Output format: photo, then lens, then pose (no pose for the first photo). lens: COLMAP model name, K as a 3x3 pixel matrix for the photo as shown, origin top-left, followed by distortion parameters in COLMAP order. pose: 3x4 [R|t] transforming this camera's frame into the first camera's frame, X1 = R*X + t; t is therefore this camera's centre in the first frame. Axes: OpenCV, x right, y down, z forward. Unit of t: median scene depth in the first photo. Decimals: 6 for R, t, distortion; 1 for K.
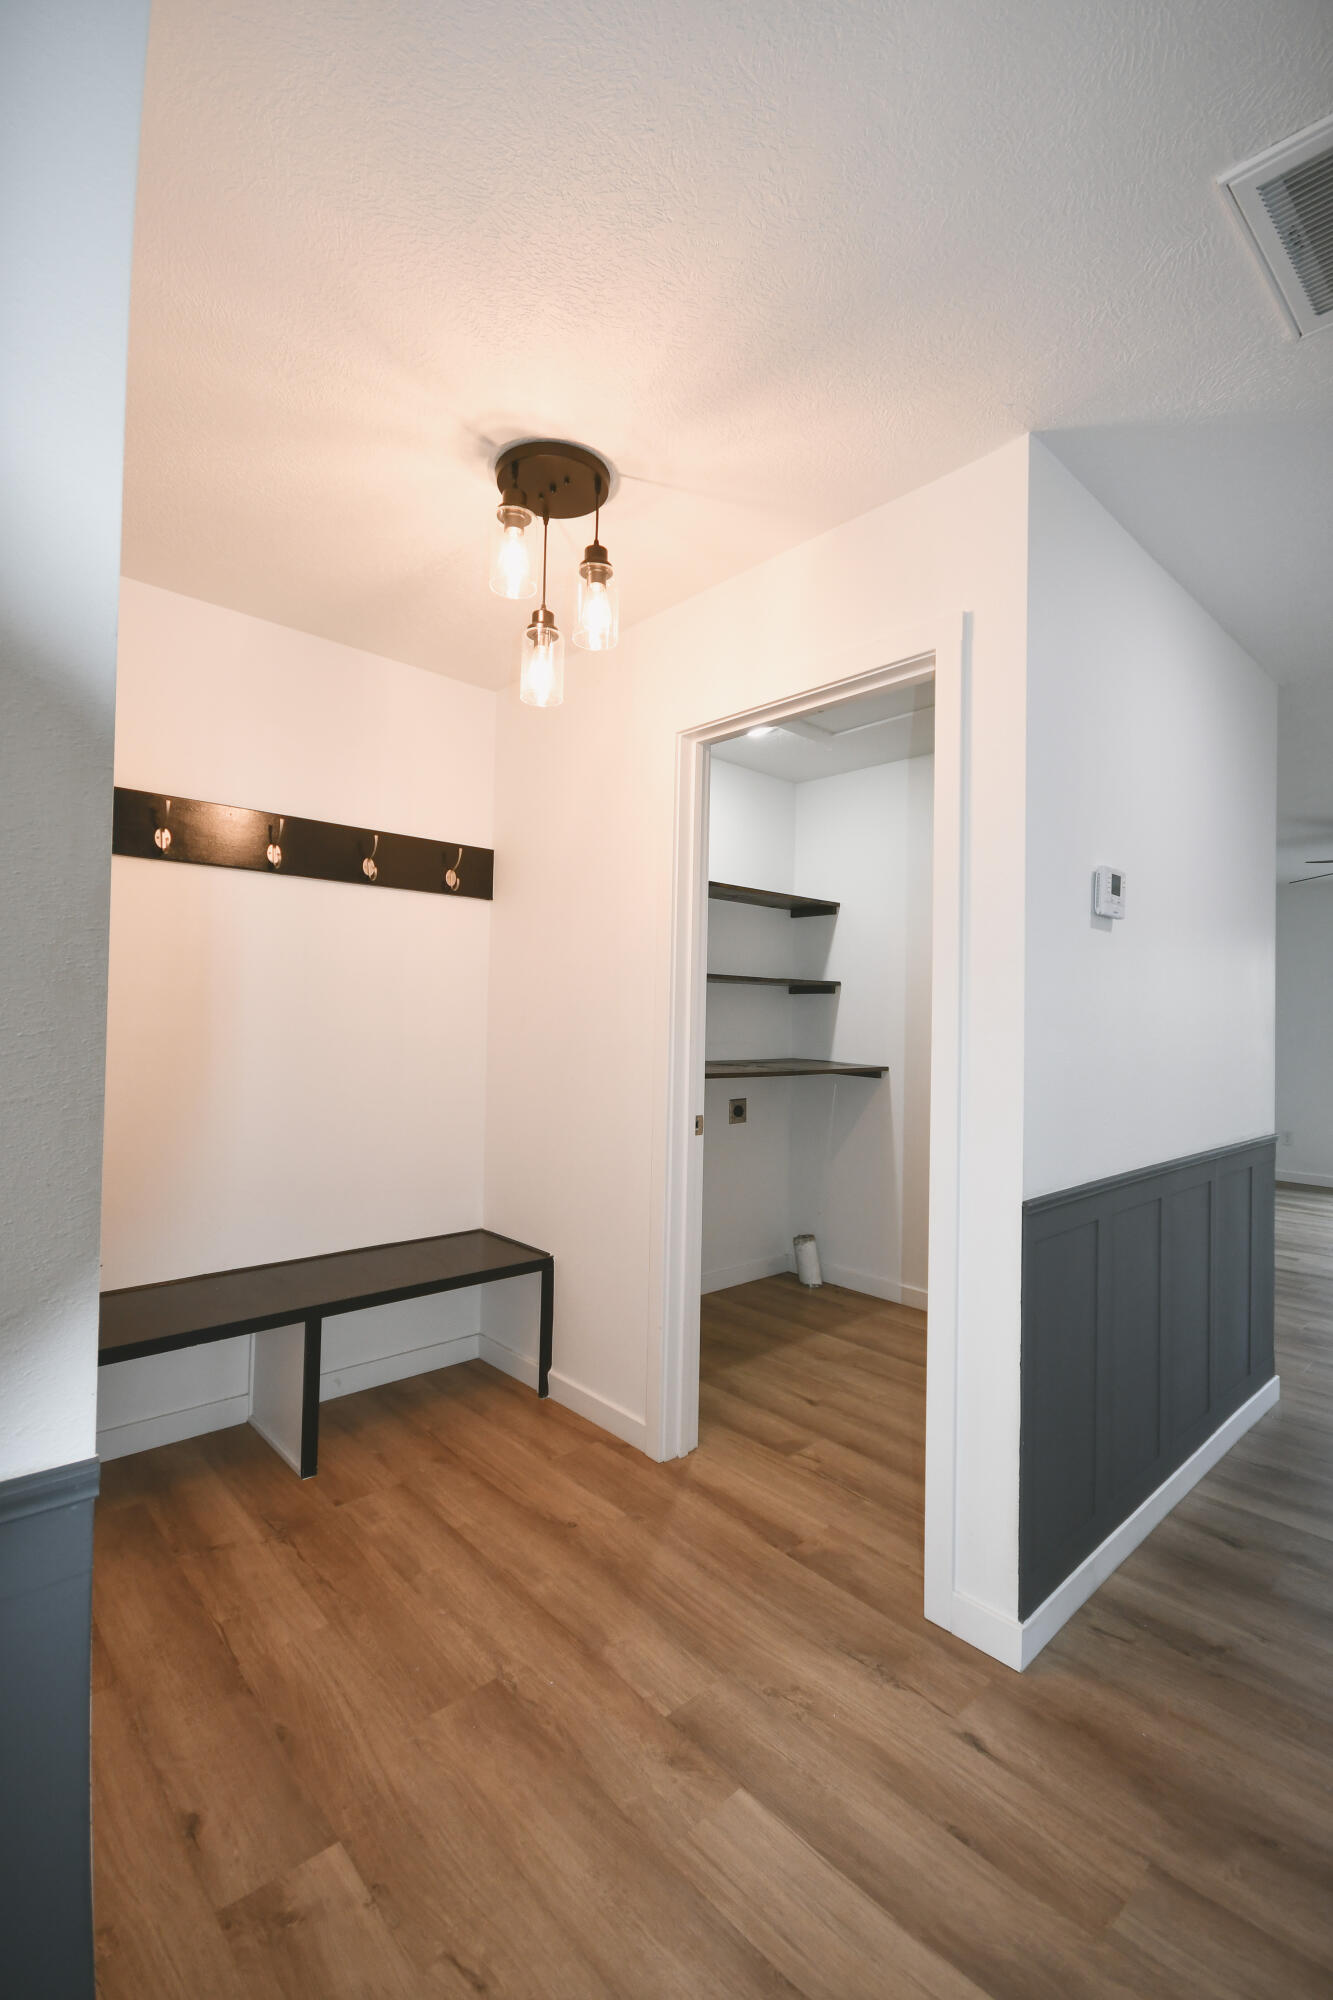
lens RADIAL K [[876.4, 0, 670.4], [0, 876.4, 1001.4], [0, 0, 1]] dist [0.009590, -0.000386]
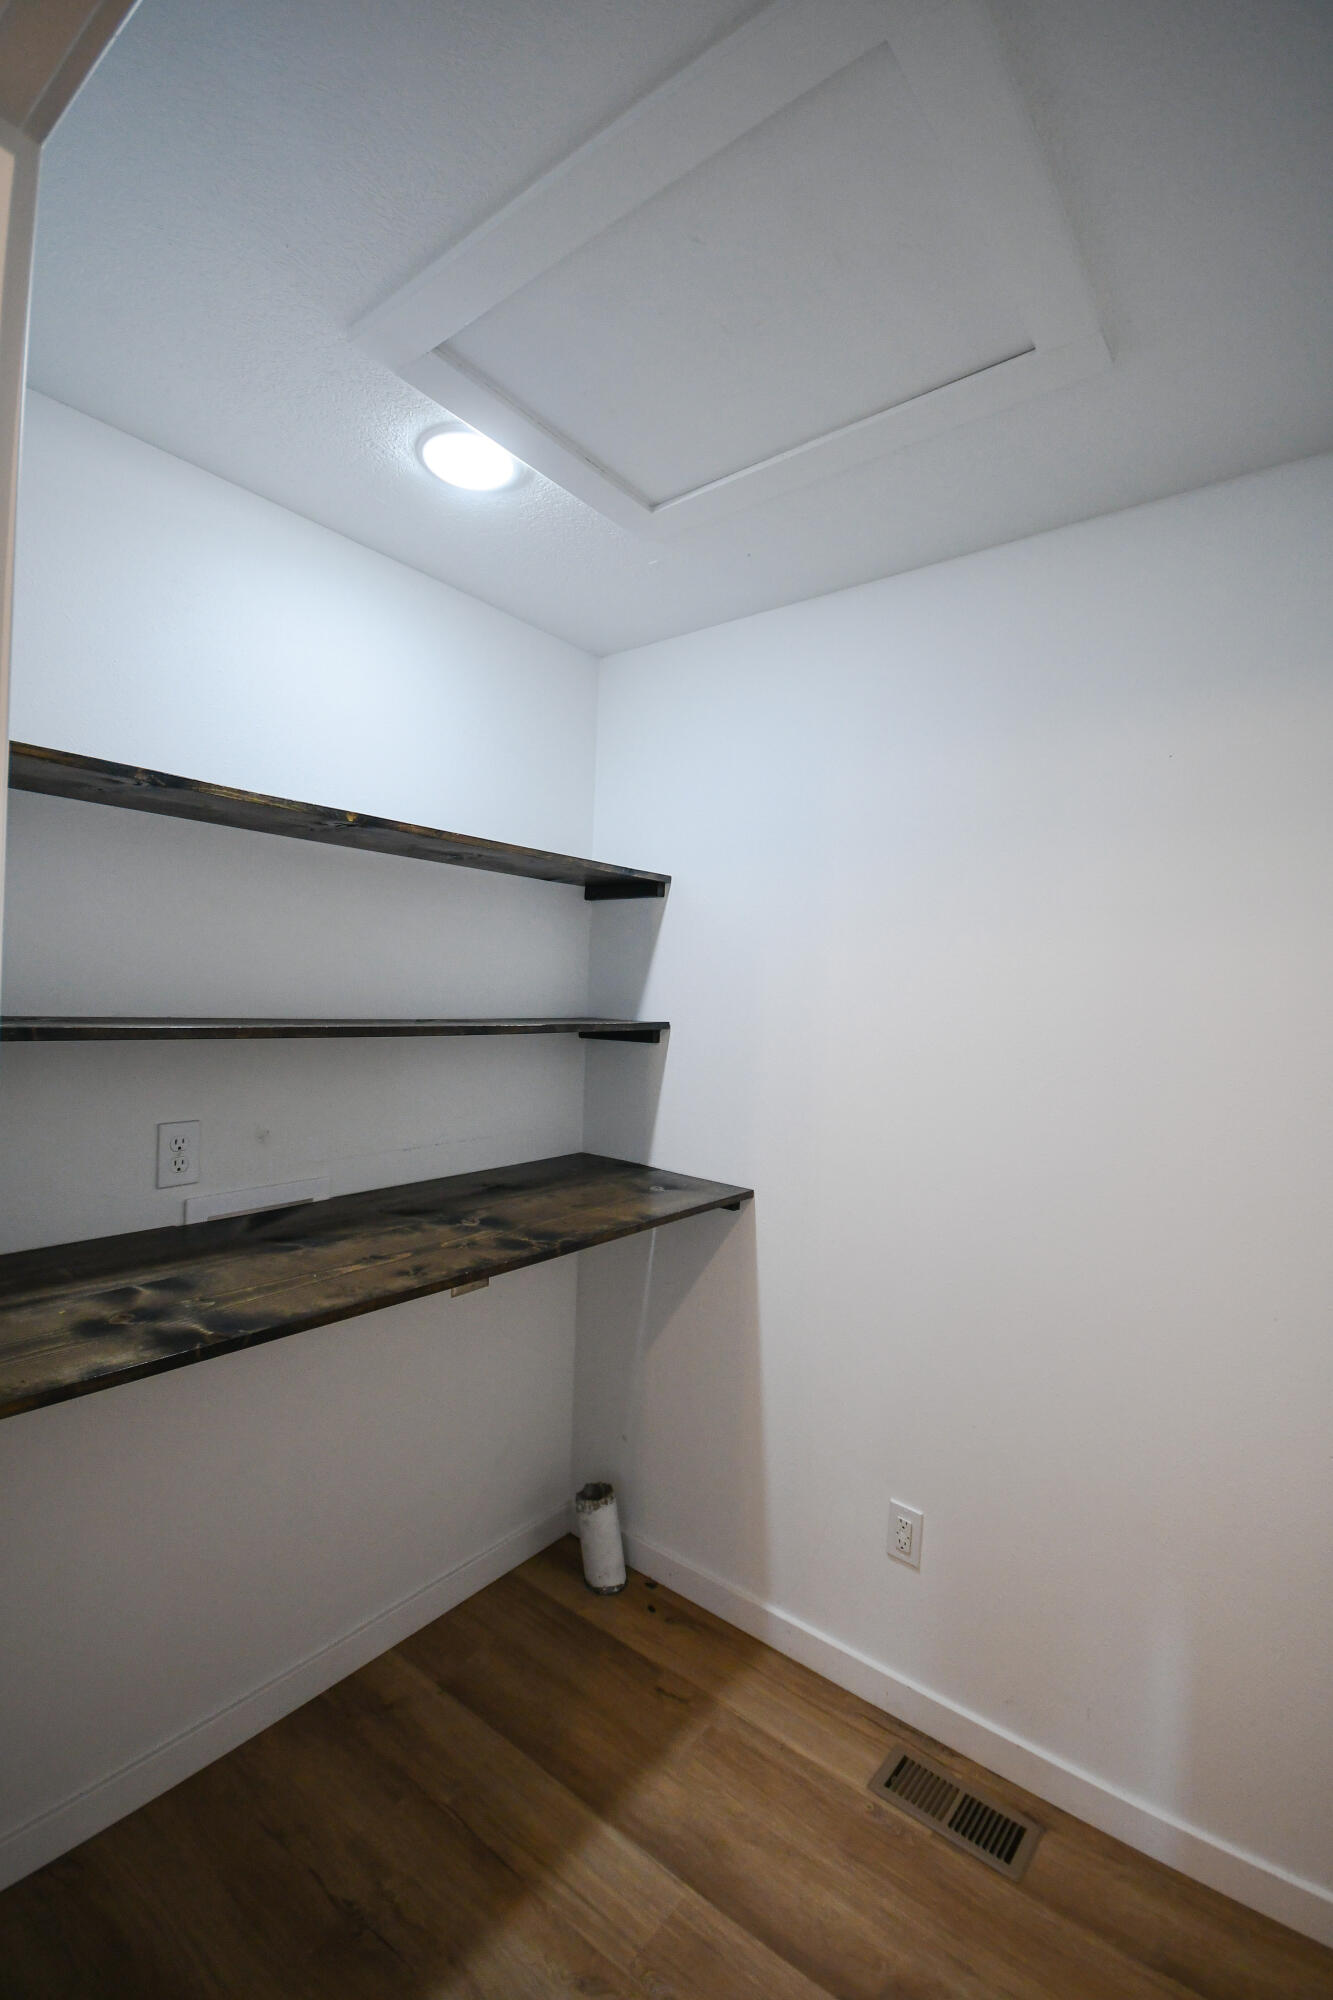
lens RADIAL K [[876.4, 0, 664.6], [0, 876.4, 997.8], [0, 0, 1]] dist [0.009590, -0.000386]
pose [[0.987430, 0.012139, 0.157588, 0.105911], [-0.015877, 0.999621, 0.022485, -0.049596], [-0.157255, -0.024704, 0.987249, 0.466883]]
